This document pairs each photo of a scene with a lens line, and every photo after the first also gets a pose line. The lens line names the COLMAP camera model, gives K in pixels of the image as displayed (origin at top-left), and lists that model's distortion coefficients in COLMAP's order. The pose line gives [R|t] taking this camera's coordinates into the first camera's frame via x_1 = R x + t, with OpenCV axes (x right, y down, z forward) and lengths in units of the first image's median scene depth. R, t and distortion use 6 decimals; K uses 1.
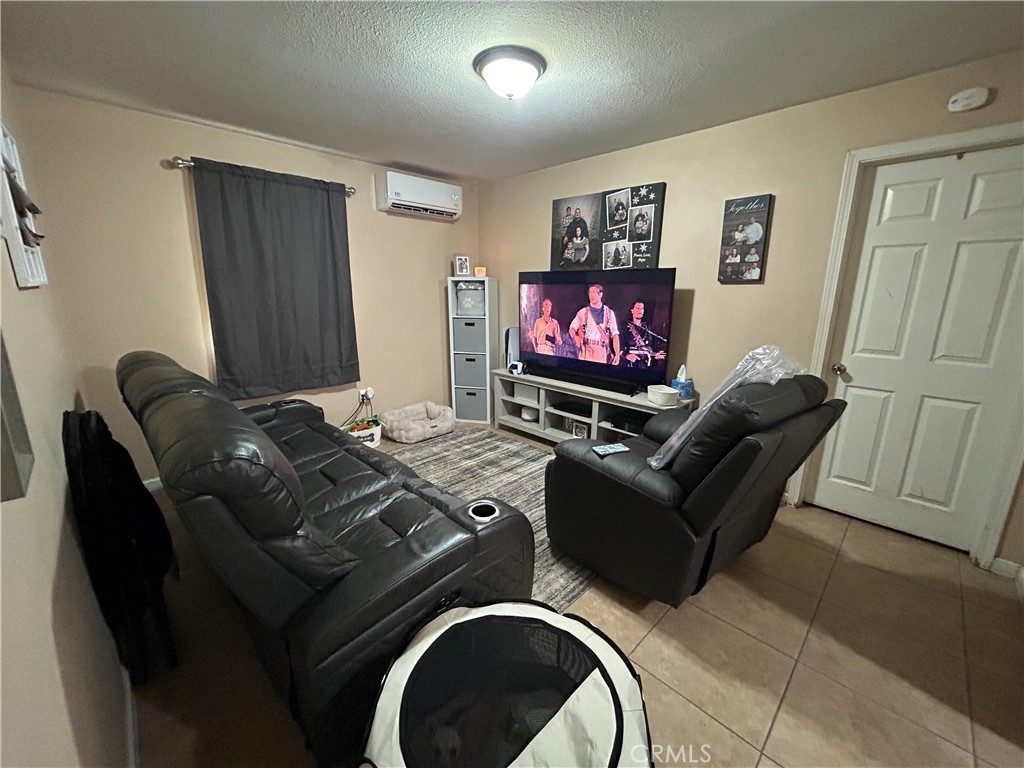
lens RADIAL K [[413.5, 0, 513.0], [0, 413.5, 382.6], [0, 0, 1]] dist [0.003819, -0.000244]
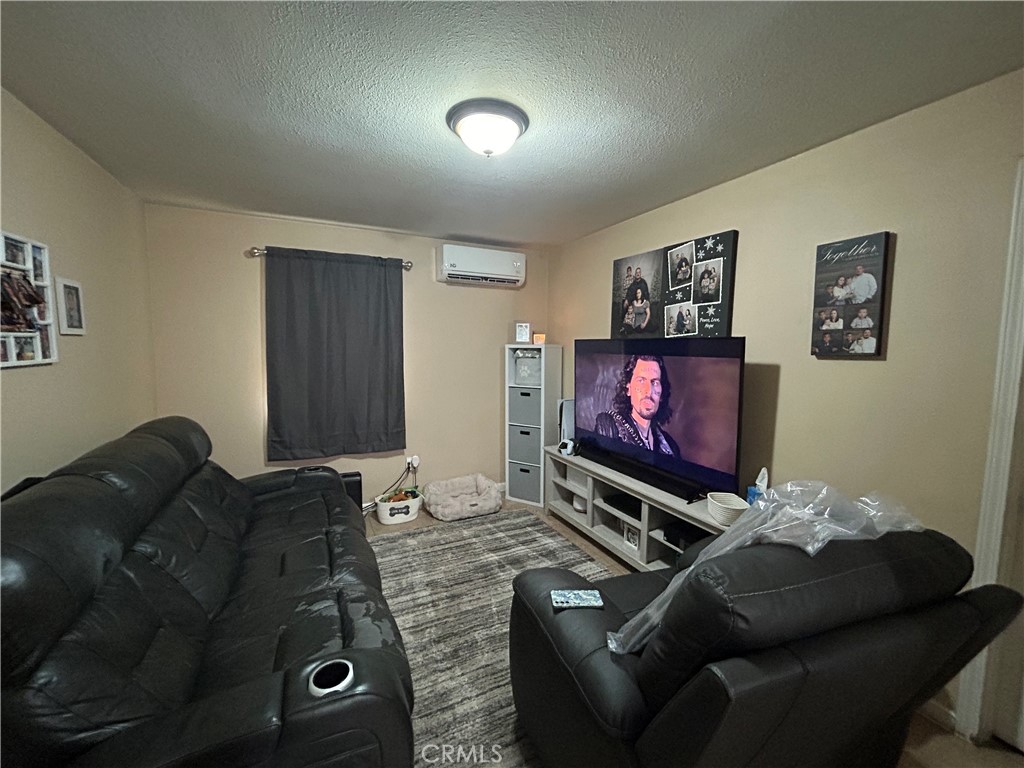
lens RADIAL K [[413.5, 0, 510.0], [0, 413.5, 383.6], [0, 0, 1]] dist [0.003819, -0.000244]
pose [[0.946737, 0.030033, -0.320604, 0.200782], [-0.074166, 0.989210, -0.126343, -0.058335], [0.313350, 0.143392, 0.938749, 0.153684]]
